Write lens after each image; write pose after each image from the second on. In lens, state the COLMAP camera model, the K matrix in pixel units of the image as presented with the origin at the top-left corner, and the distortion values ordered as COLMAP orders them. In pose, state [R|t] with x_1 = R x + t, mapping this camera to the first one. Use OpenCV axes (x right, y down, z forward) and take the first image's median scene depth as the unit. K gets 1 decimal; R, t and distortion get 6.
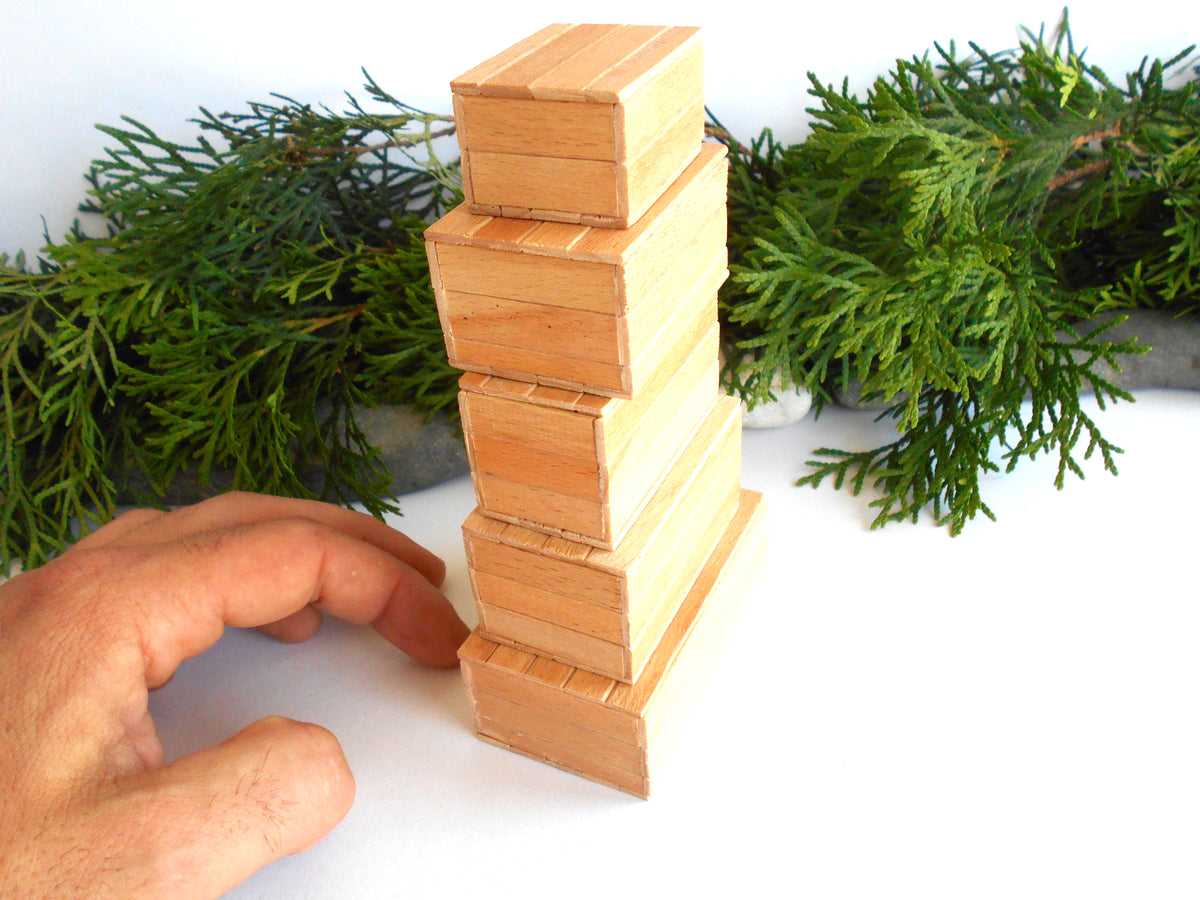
lens RADIAL K [[1040.8, 0, 597.9], [0, 1040.8, 449.3], [0, 0, 1]] dist [-0.019439, 0.020775]
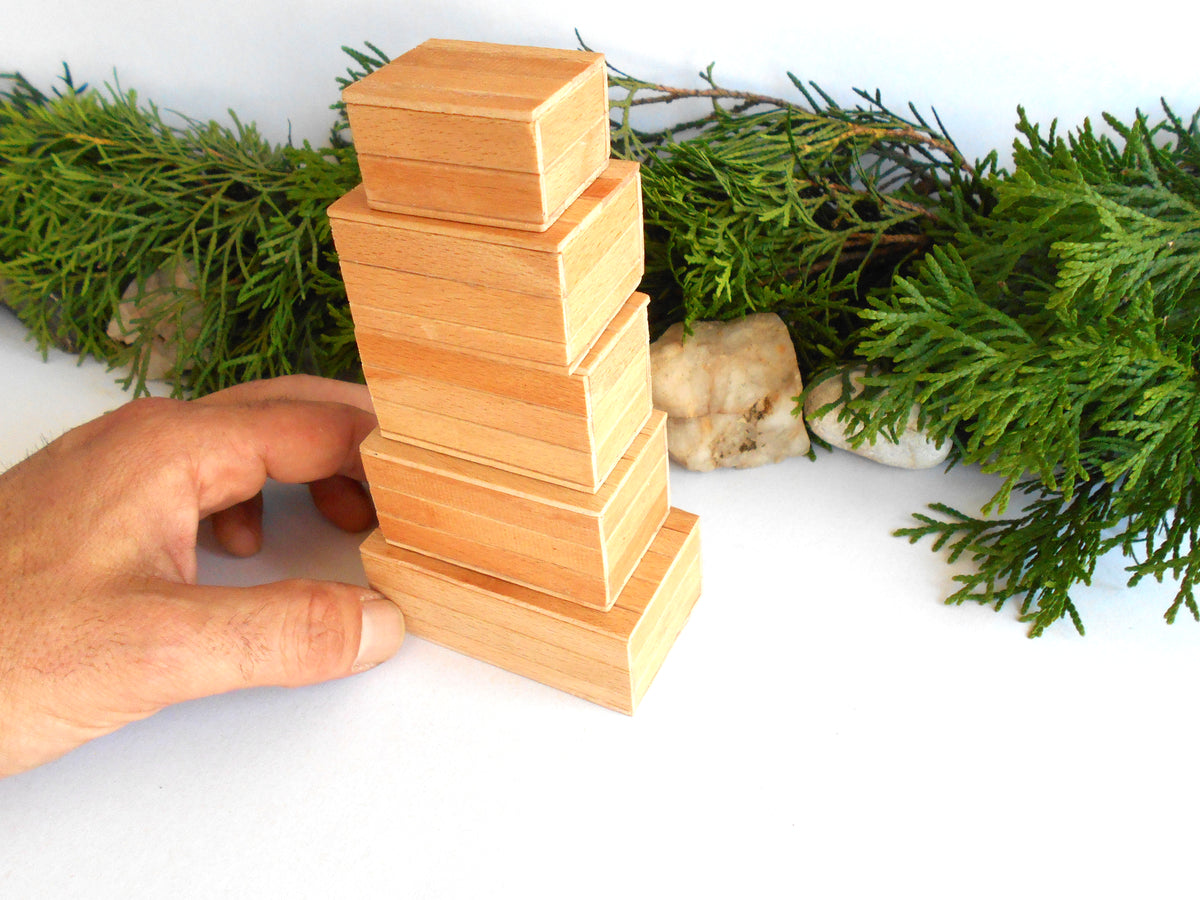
lens RADIAL K [[1035.8, 0, 601.3], [0, 1035.8, 447.1], [0, 0, 1]] dist [-0.029812, 0.041684]
pose [[0.927184, 0.254036, -0.275310, 0.183045], [-0.233911, 0.966658, 0.104201, -0.079423], [0.292602, -0.032215, 0.955692, 0.015839]]
